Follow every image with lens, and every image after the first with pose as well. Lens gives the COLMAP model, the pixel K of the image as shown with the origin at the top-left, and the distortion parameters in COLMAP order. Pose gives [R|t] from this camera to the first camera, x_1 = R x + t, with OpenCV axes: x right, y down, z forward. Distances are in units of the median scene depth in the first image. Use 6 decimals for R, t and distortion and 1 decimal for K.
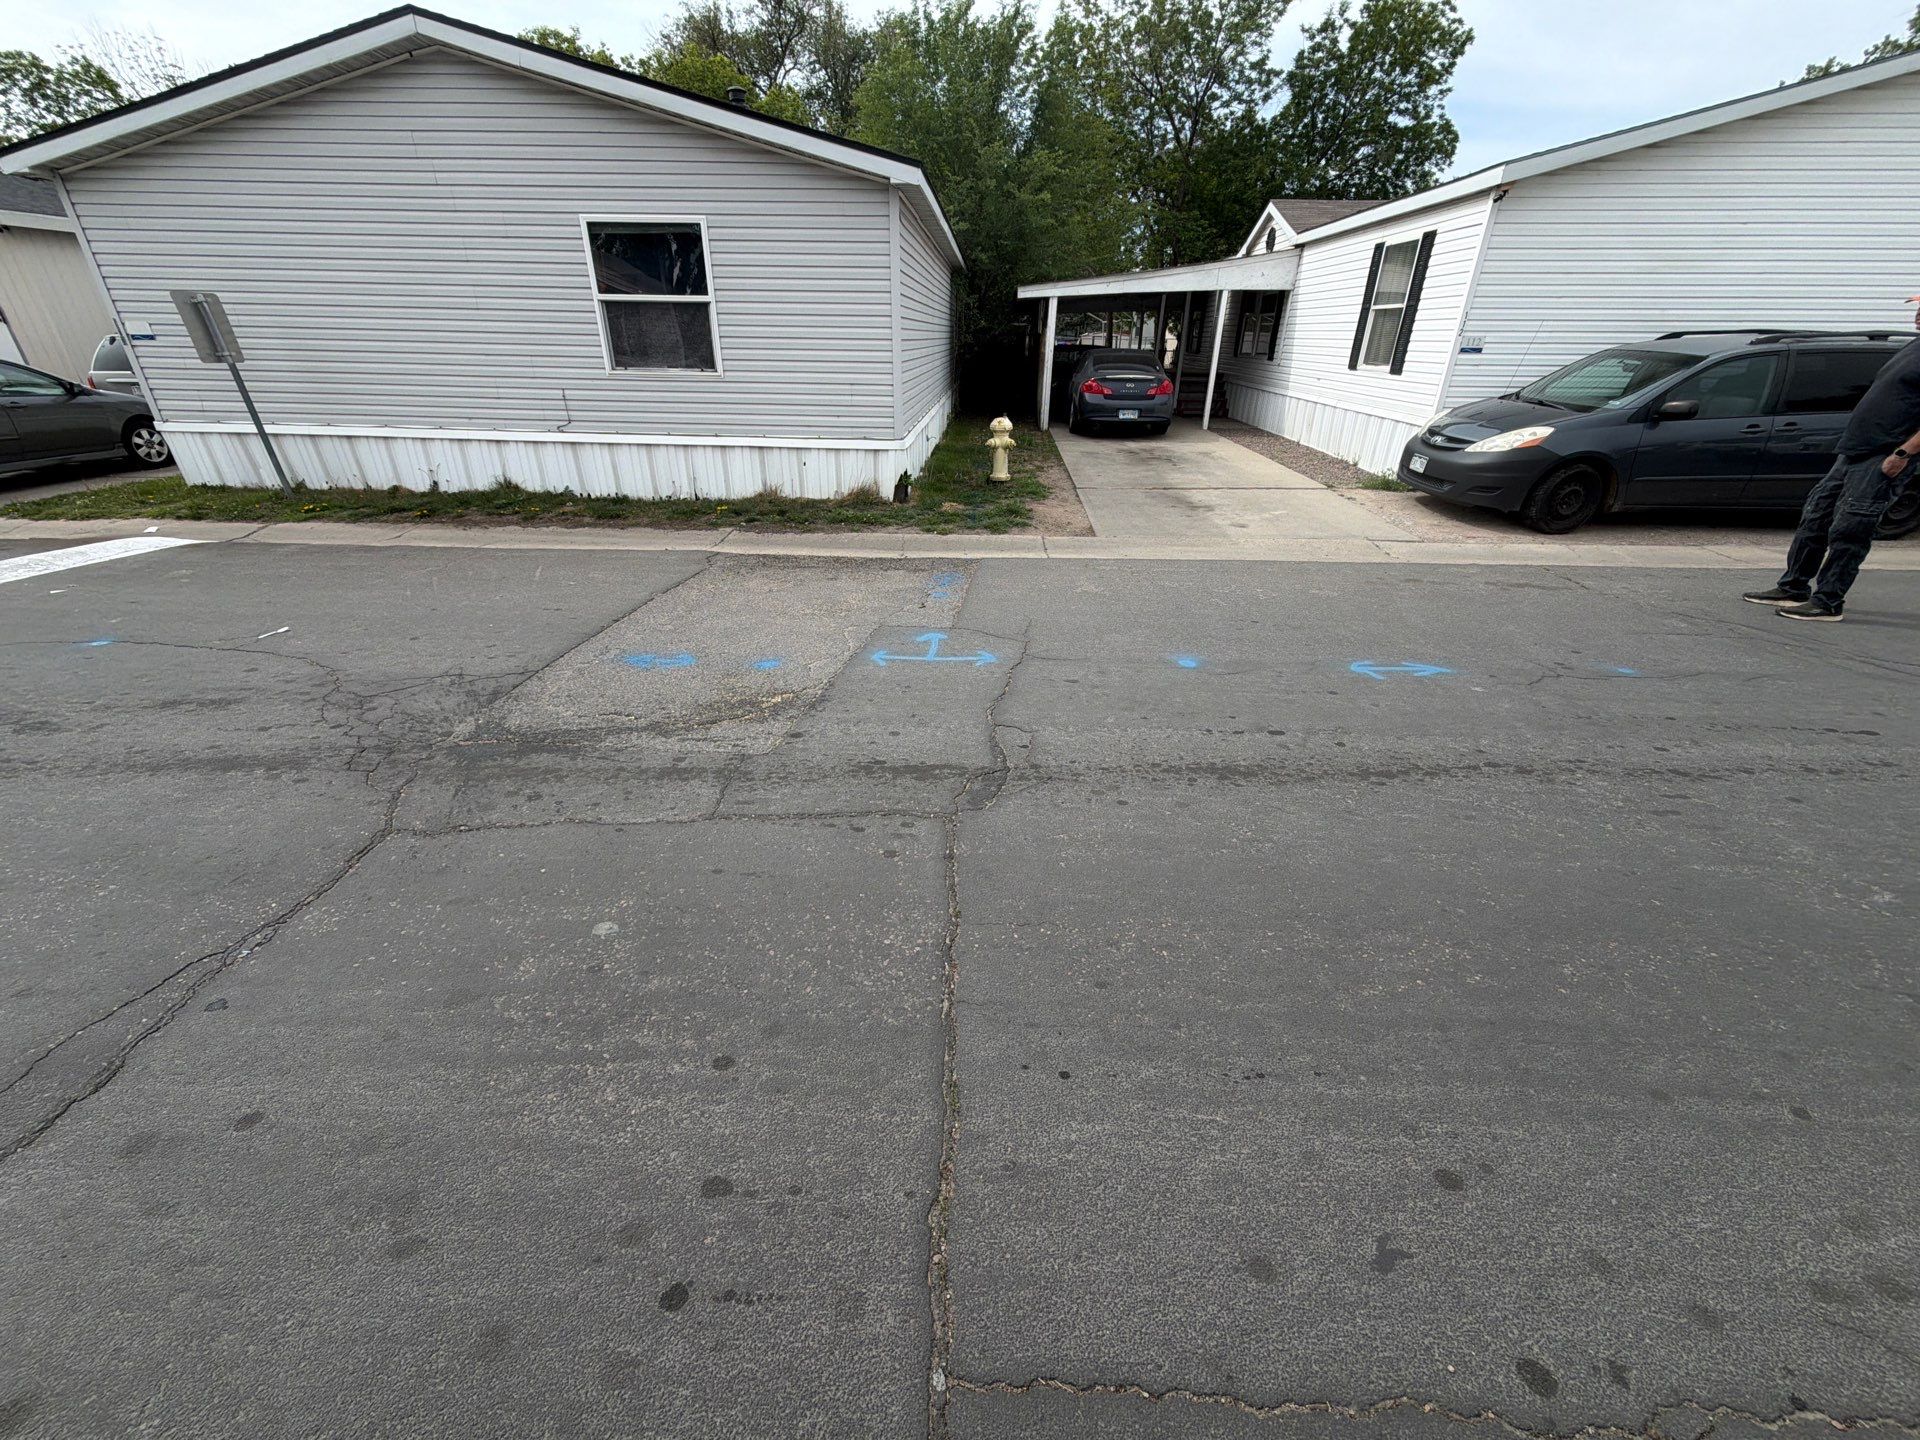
lens RADIAL K [[767.4, 0, 960.0], [0, 767.4, 720.0], [0, 0, 1]] dist [0.002126, 0.000421]
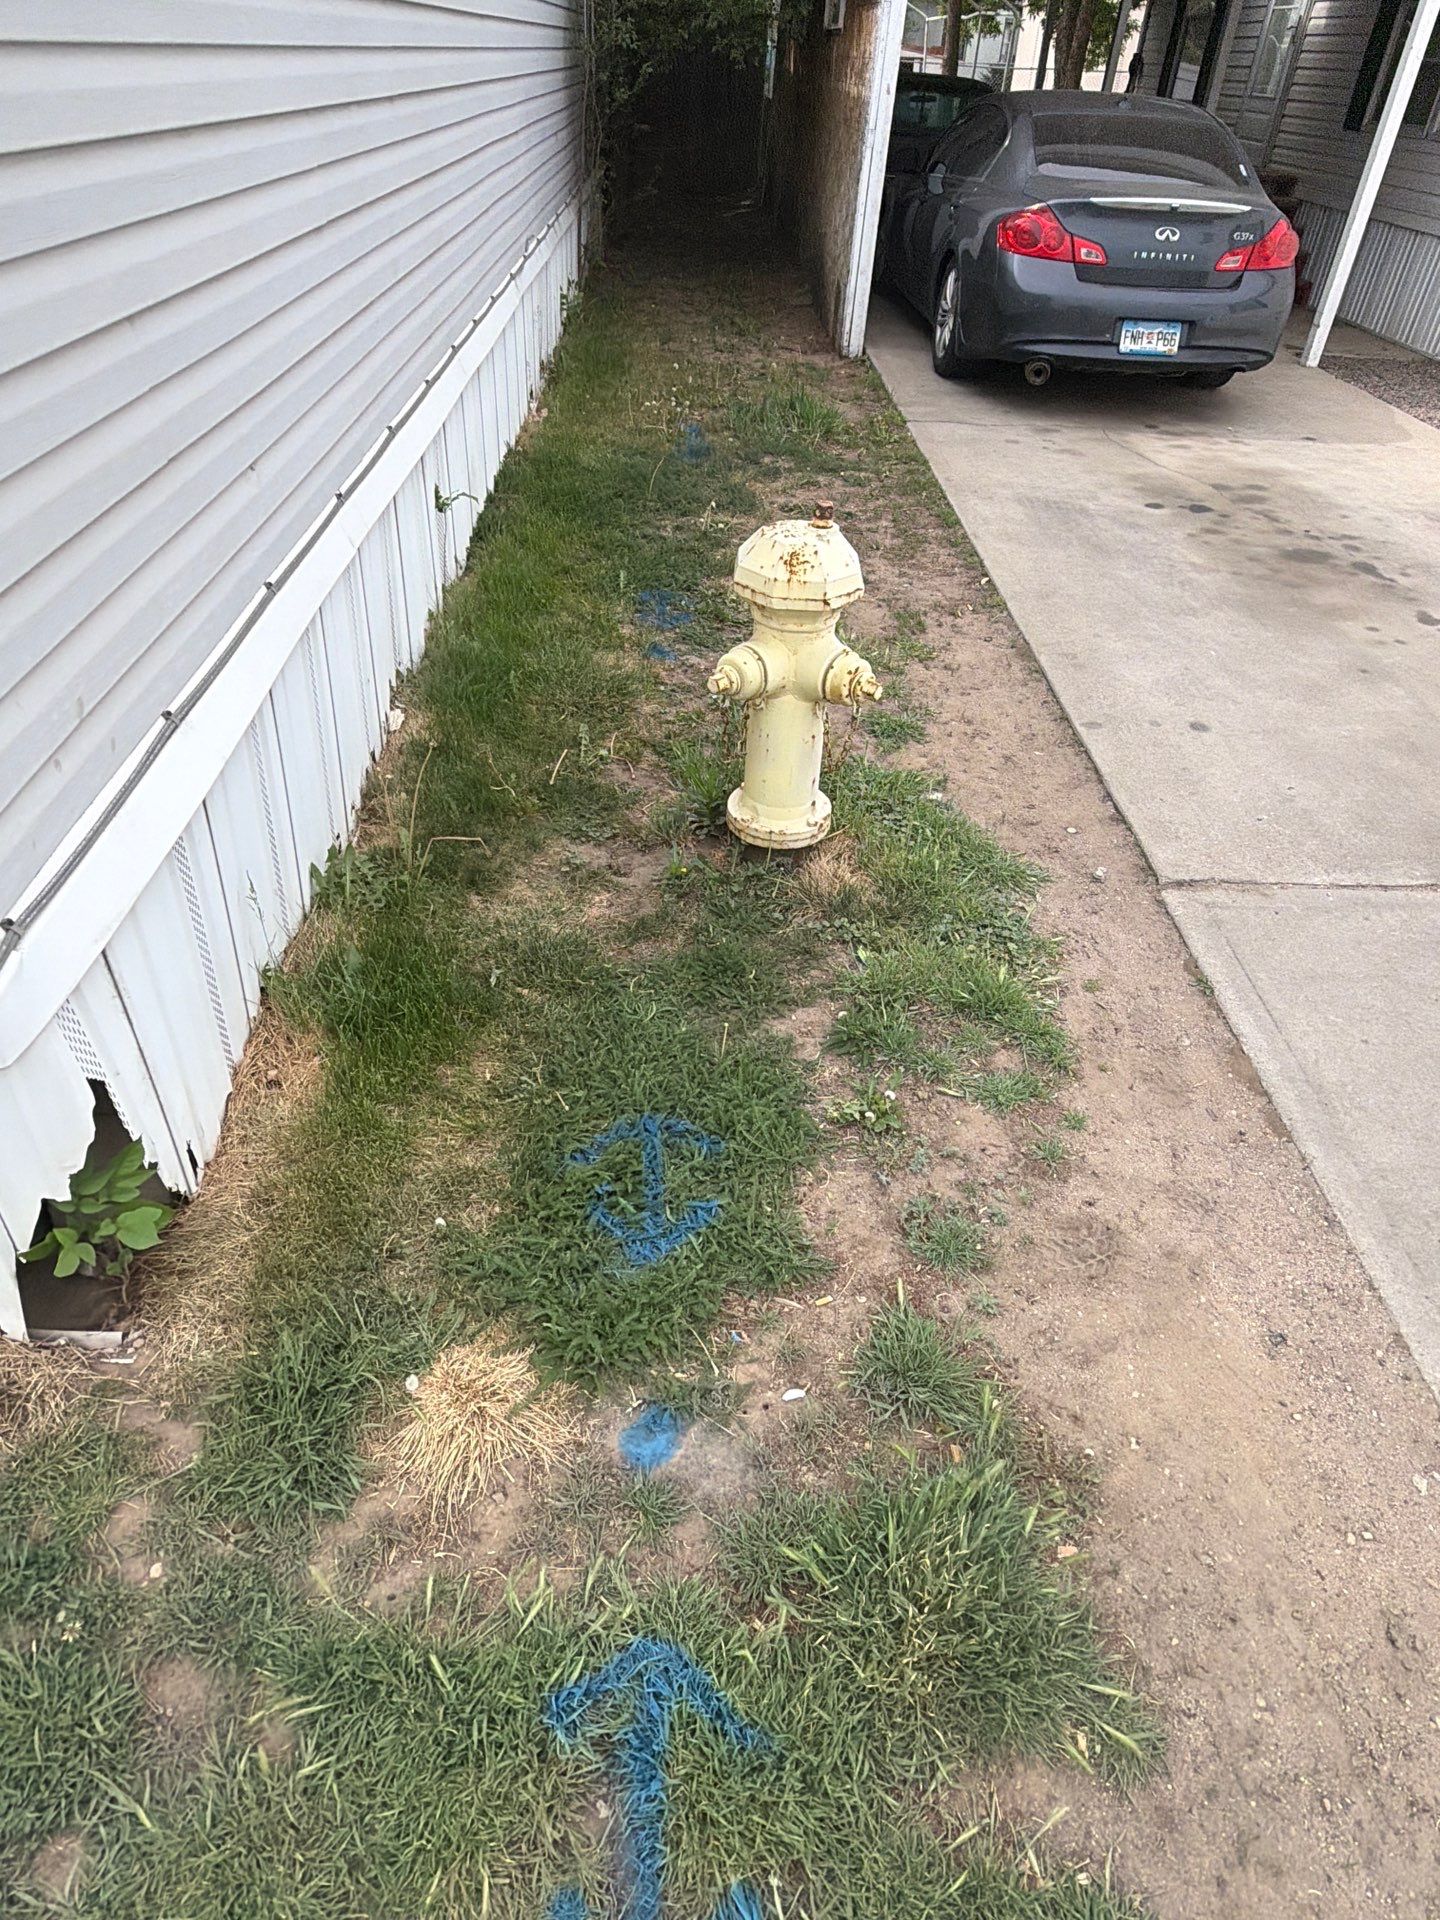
lens RADIAL K [[1173.8, 0, 720.0], [0, 1173.8, 960.0], [0, 0, 1]] dist [0.002957, -0.000362]
pose [[0.996678, -0.011001, 0.080701, 0.016298], [-0.004976, 0.980760, 0.195155, -0.429404], [-0.081295, -0.194908, 0.977447, 0.889454]]
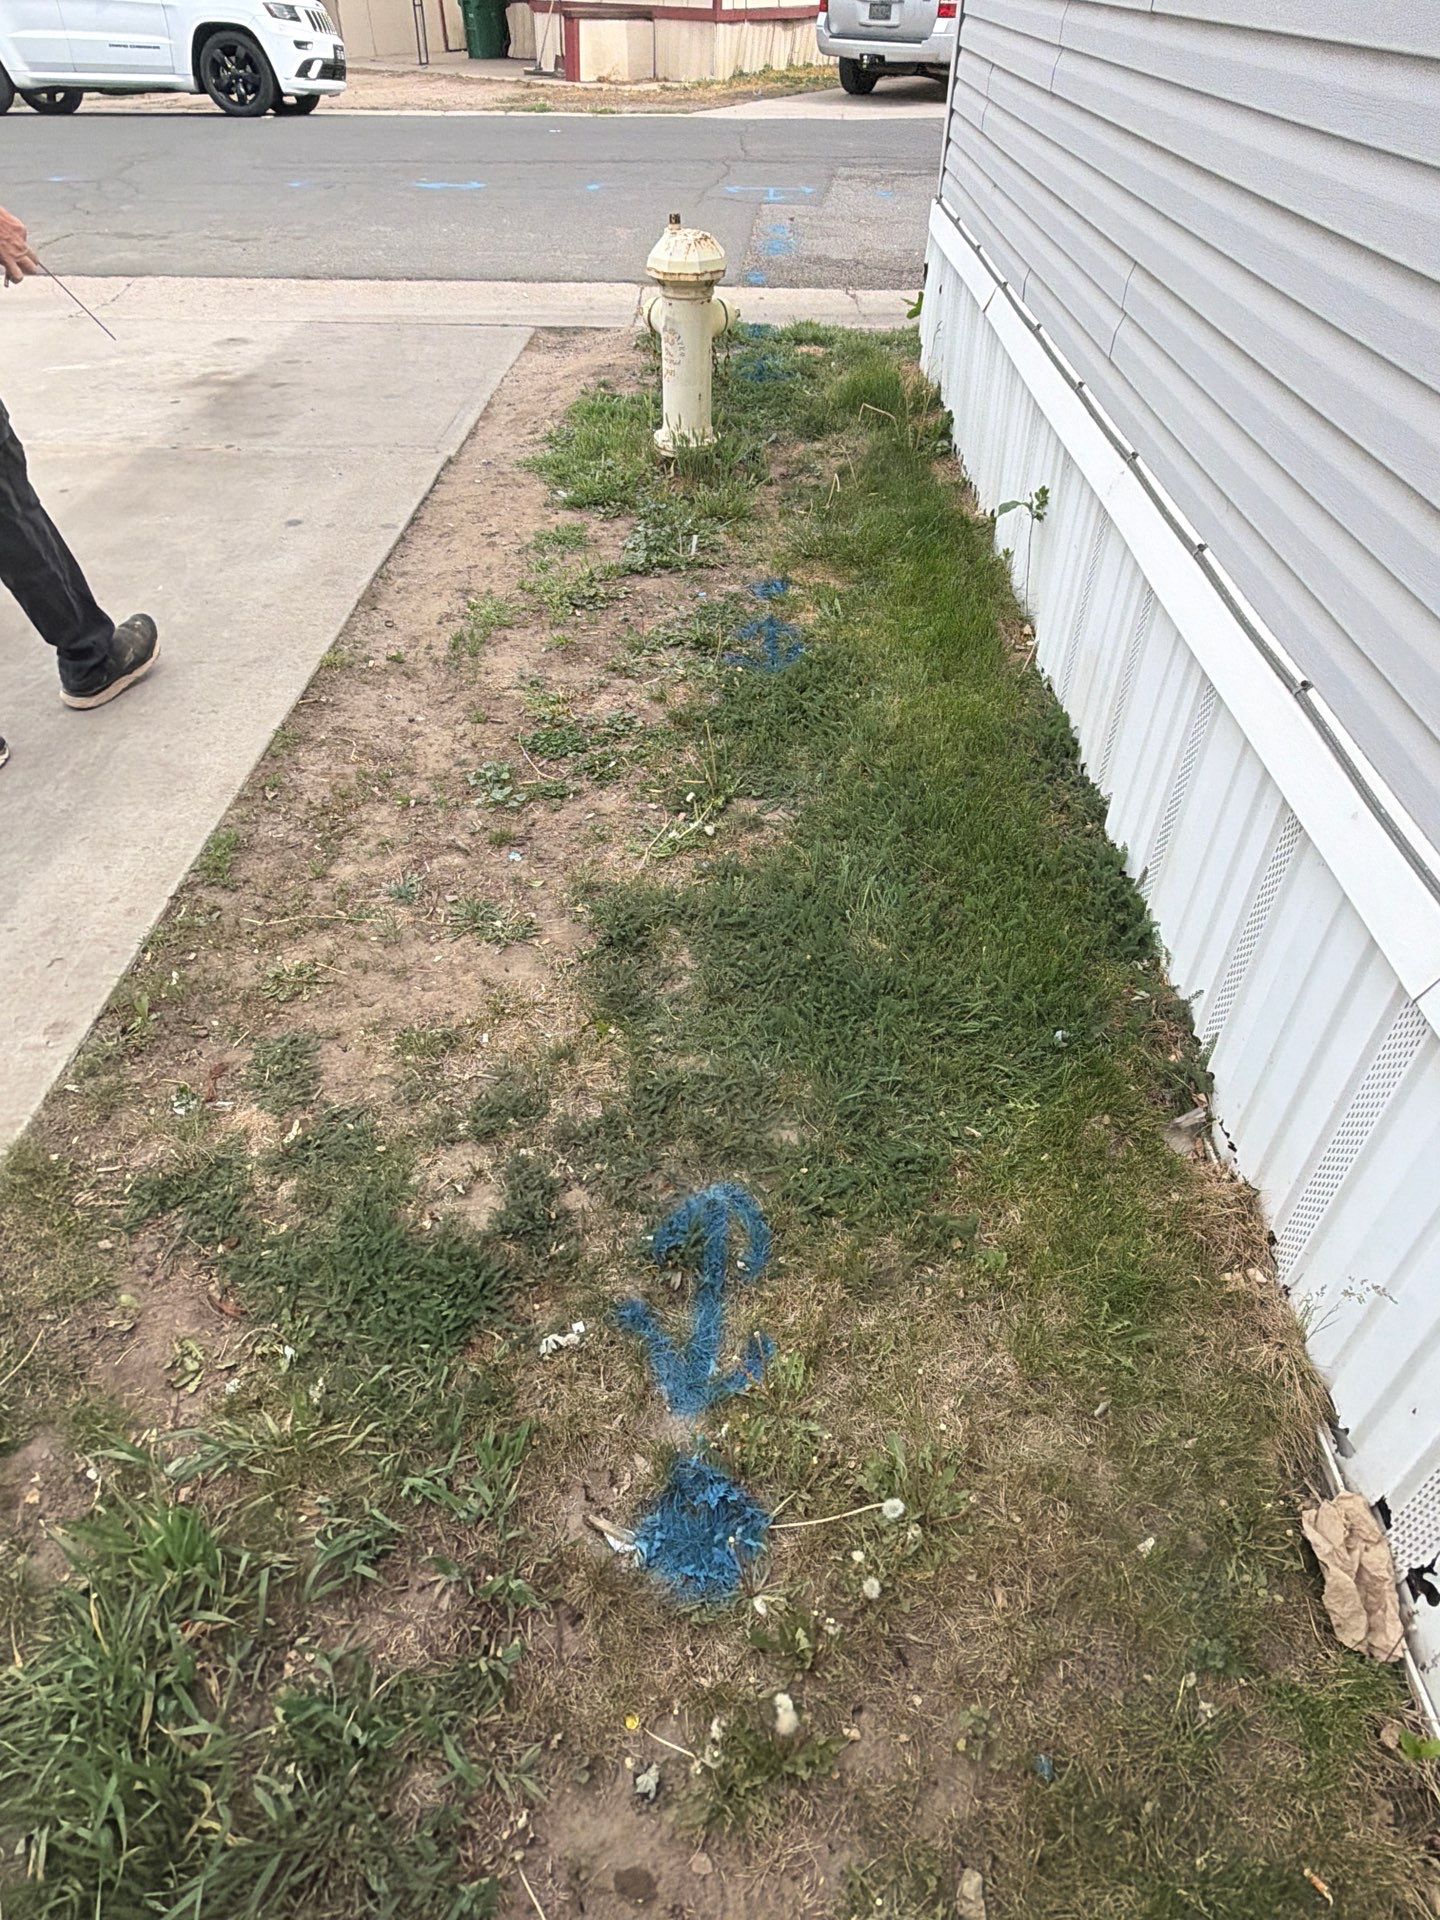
lens RADIAL K [[1411.3, 0, 720.0], [0, 1411.3, 960.0], [0, 0, 1]] dist [0.127705, -0.349163]
pose [[-0.999643, 0.017949, -0.019815, 0.069922], [-0.009038, 0.470632, 0.882284, -0.902181], [0.025161, 0.882147, -0.470301, 1.823301]]
